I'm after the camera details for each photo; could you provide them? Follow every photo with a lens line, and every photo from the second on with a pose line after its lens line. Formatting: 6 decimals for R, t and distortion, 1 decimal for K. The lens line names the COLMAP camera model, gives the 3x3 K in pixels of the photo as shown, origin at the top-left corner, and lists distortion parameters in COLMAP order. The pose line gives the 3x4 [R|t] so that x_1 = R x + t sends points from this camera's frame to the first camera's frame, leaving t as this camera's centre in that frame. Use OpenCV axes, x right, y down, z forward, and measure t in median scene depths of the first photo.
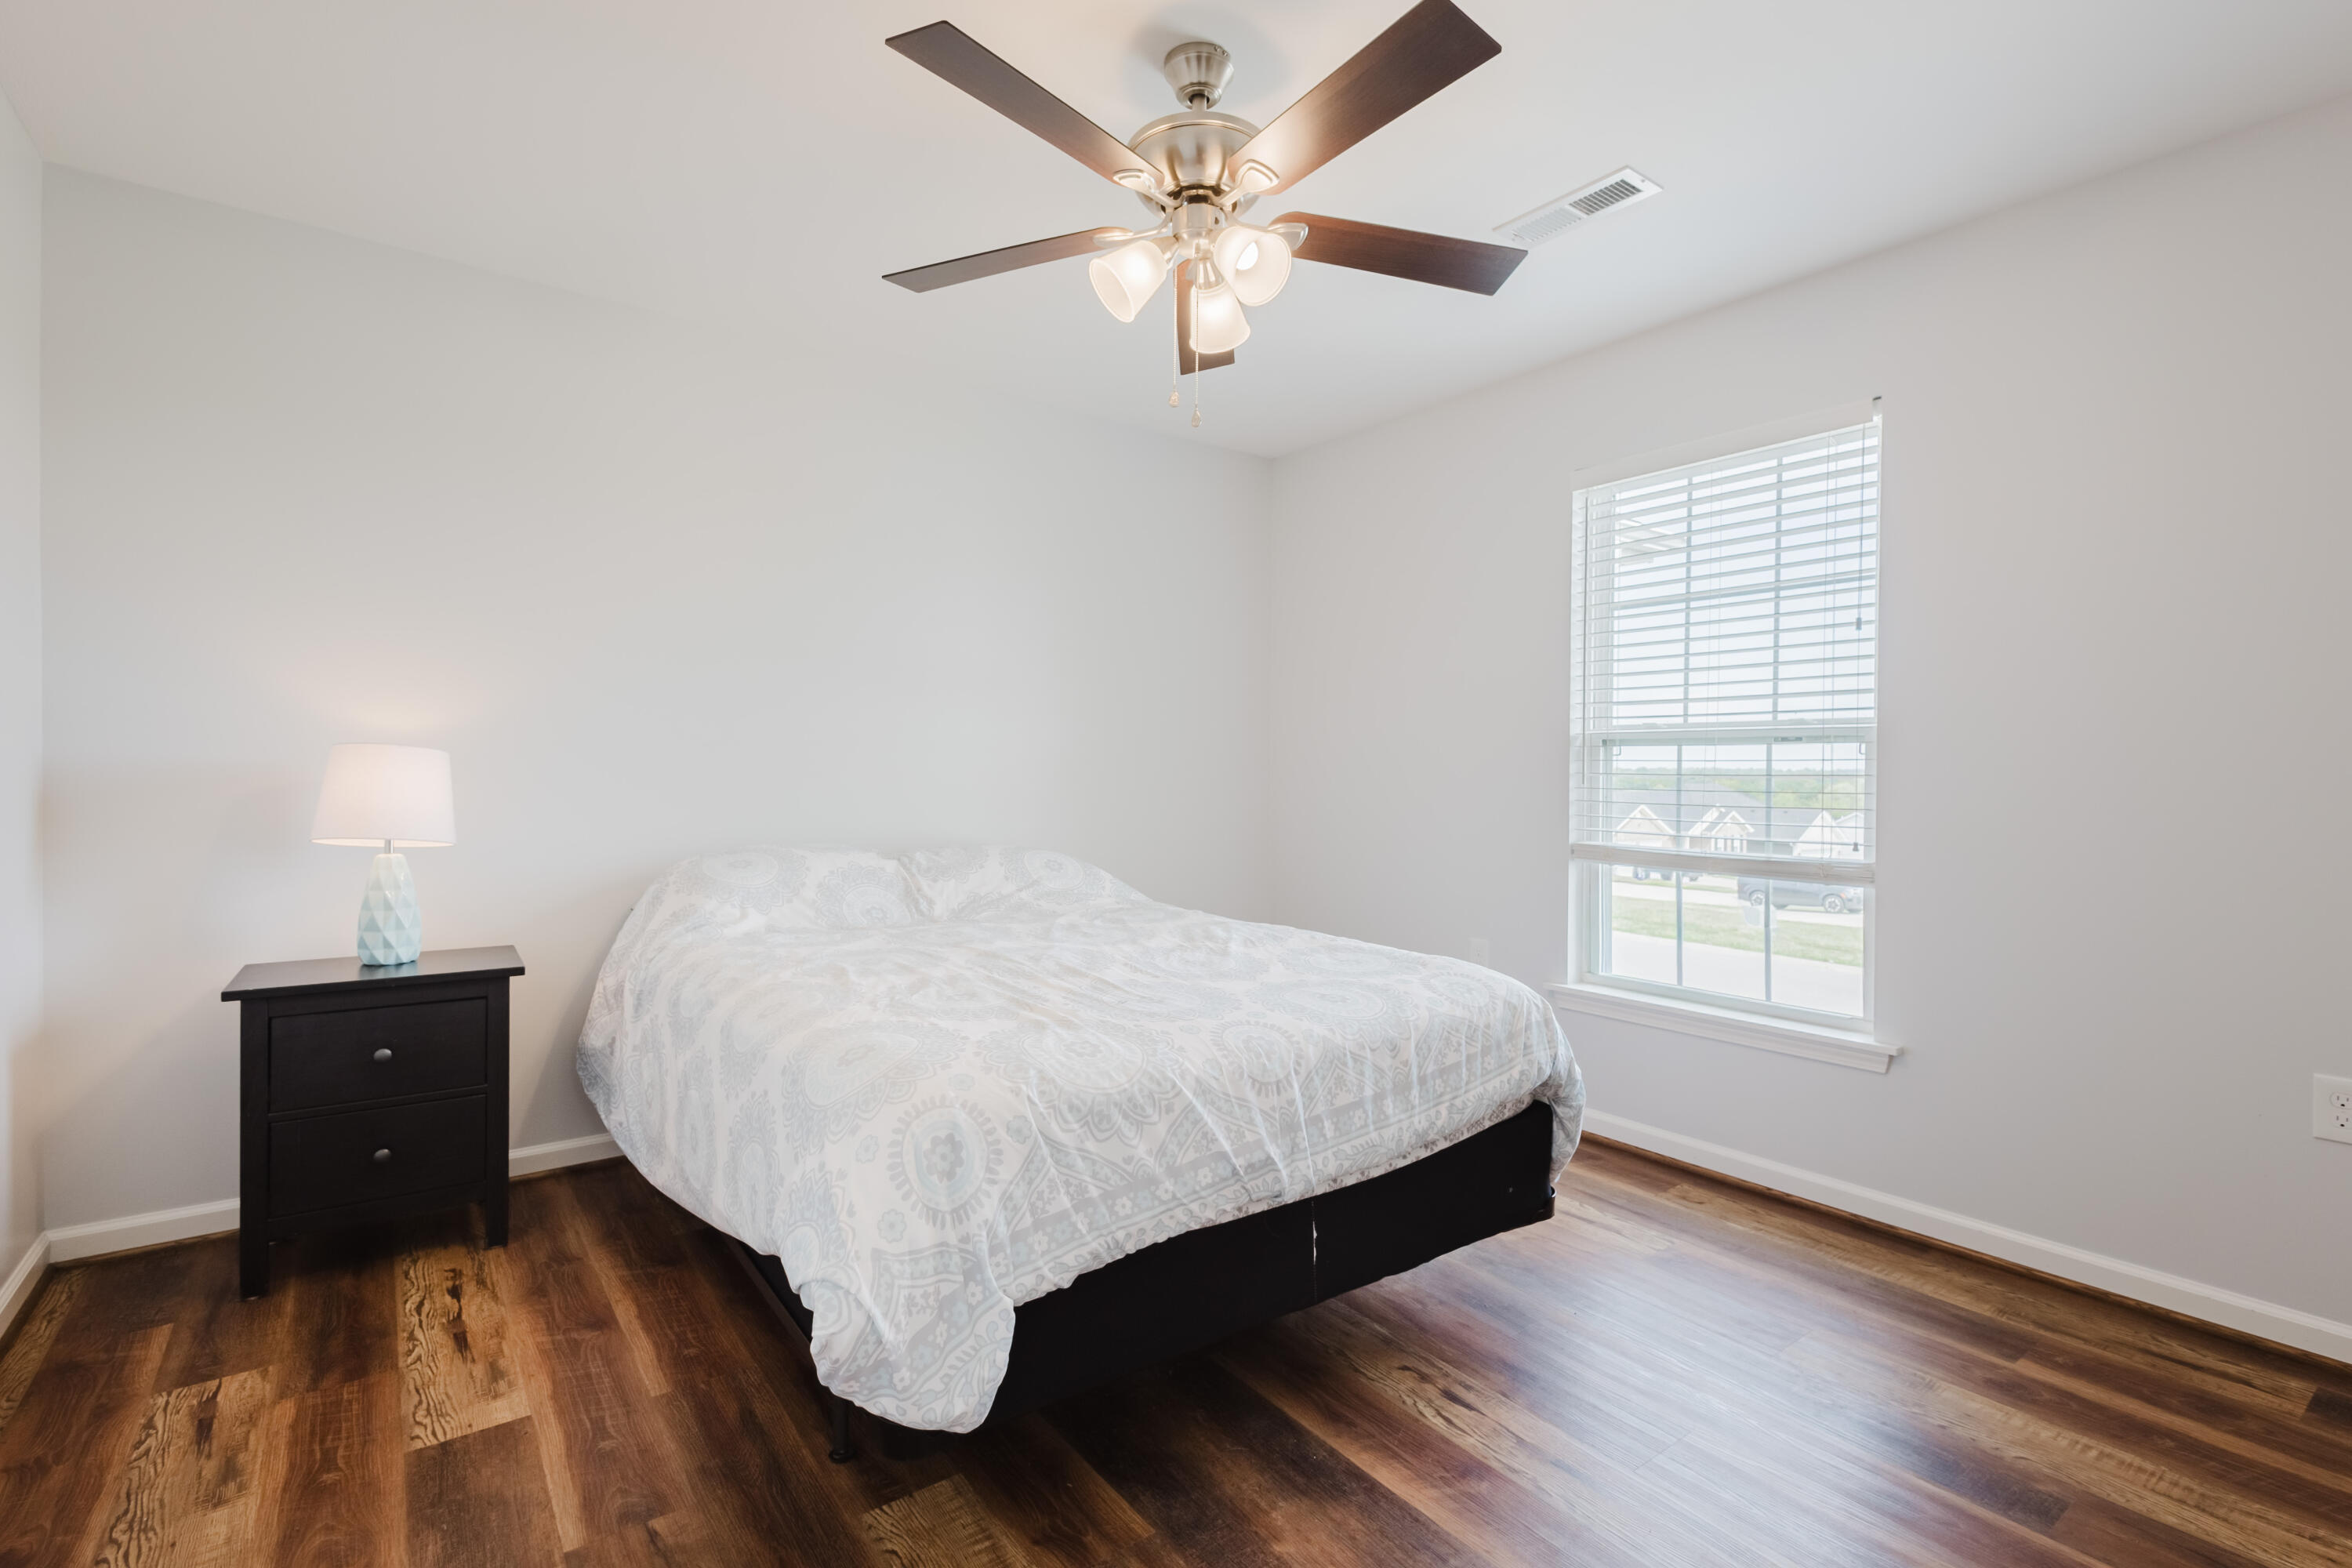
lens RADIAL K [[1080.3, 0, 1183.7], [0, 1080.3, 789.1], [0, 0, 1]] dist [0.000000, -0.000241]
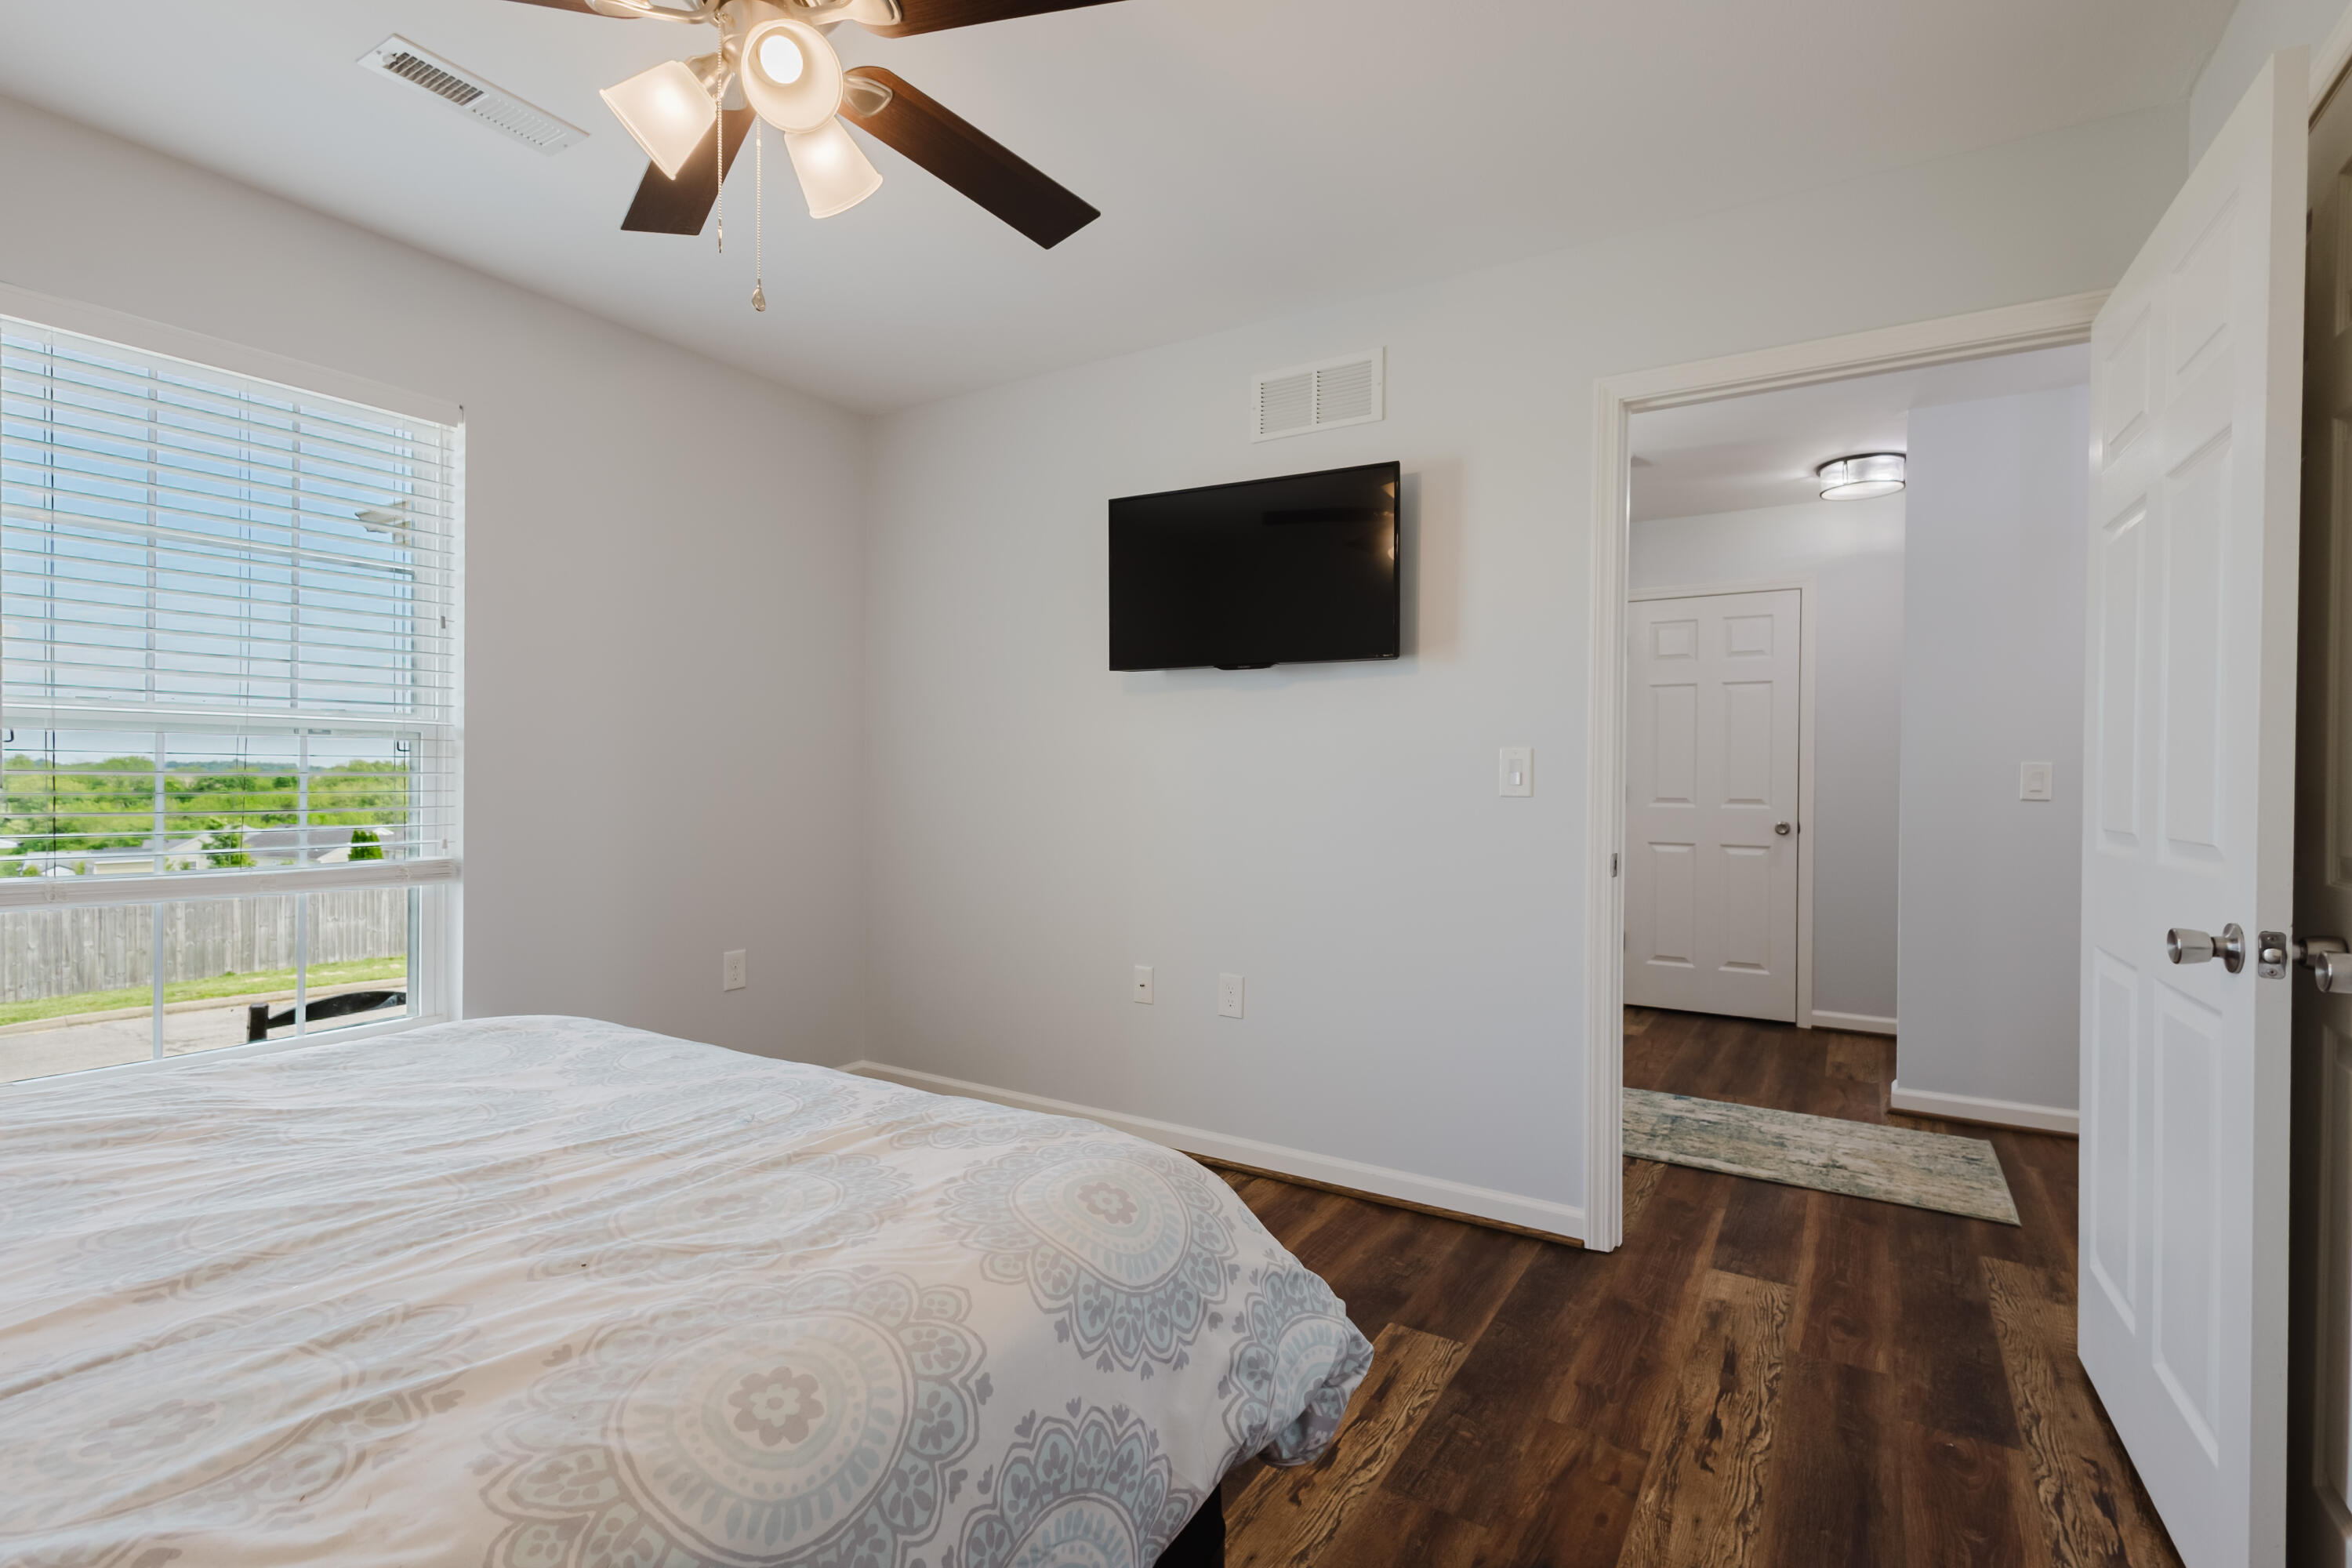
lens RADIAL K [[1080.3, 0, 1178.9], [0, 1080.3, 774.7], [0, 0, 1]] dist [0.000000, -0.000241]
pose [[-0.361663, -0.006469, 0.932287, -1.340244], [-0.001647, 0.999979, 0.006300, -0.045975], [-0.932308, 0.000743, -0.361666, 1.739583]]
